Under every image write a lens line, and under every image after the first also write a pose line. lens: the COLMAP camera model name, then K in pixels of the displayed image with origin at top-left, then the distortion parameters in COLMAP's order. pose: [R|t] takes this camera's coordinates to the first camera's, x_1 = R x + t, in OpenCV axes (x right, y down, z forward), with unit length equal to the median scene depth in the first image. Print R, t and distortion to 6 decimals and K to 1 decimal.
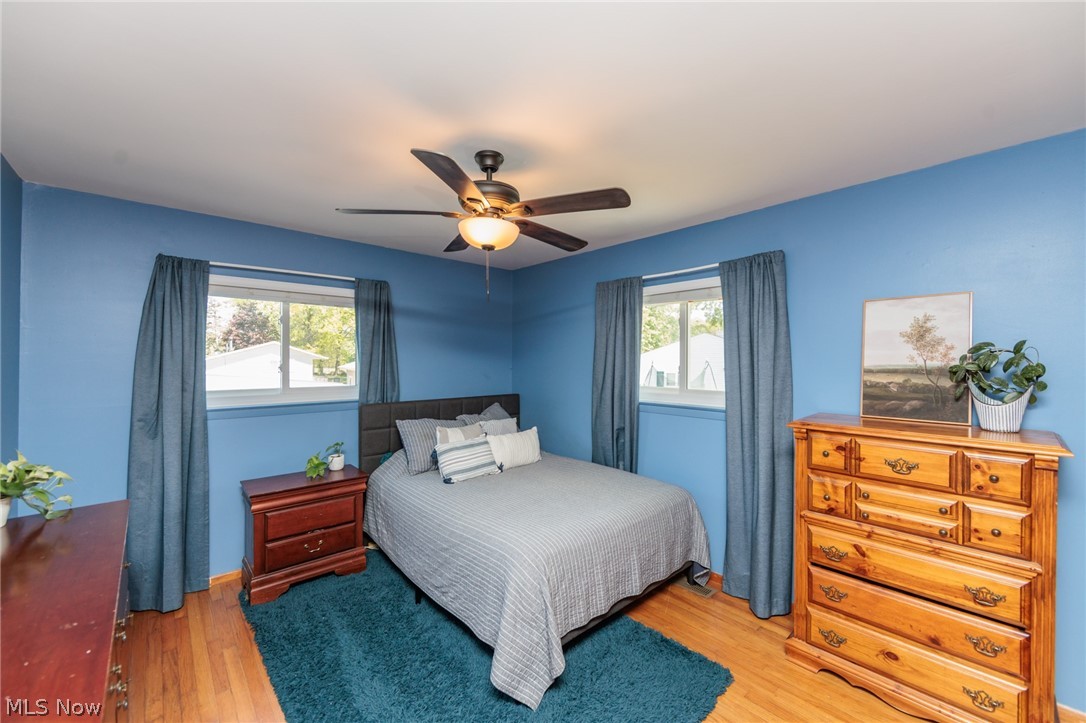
lens RADIAL K [[420.2, 0, 547.0], [0, 420.2, 359.6], [0, 0, 1]] dist [-0.007238, 0.000580]
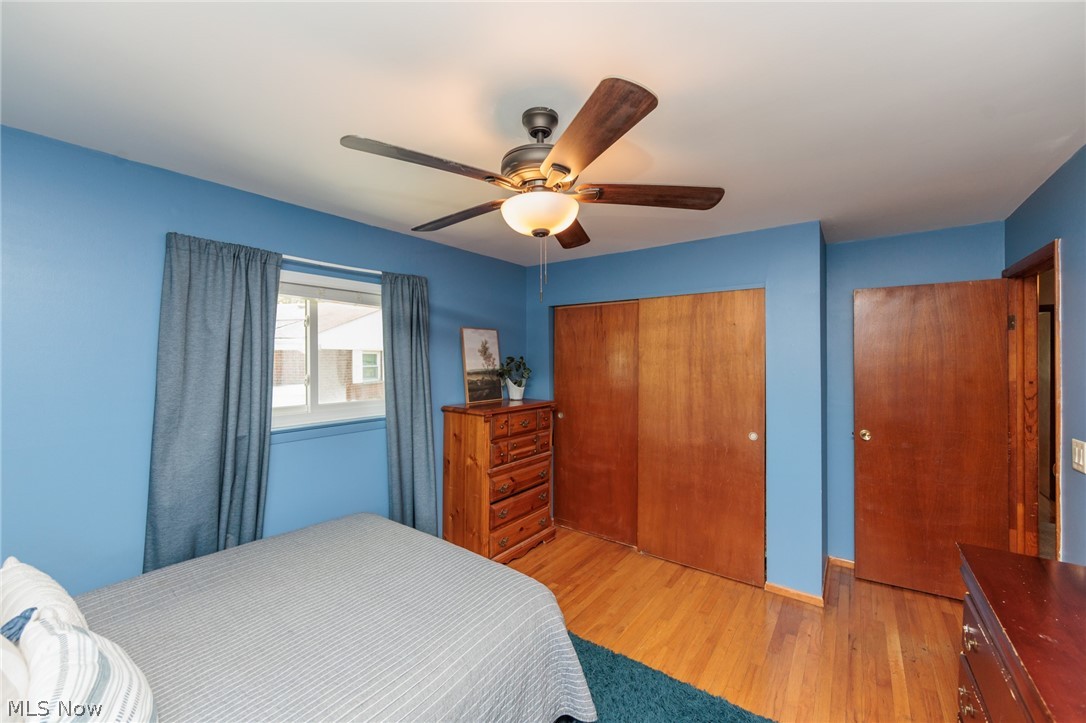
lens RADIAL K [[420.2, 0, 545.1], [0, 420.2, 361.9], [0, 0, 1]] dist [-0.007238, 0.000580]
pose [[-0.180621, -0.010261, 0.983499, -0.846446], [0.002505, 0.999938, 0.010892, -0.033620], [-0.983550, 0.004431, -0.180584, 1.053141]]
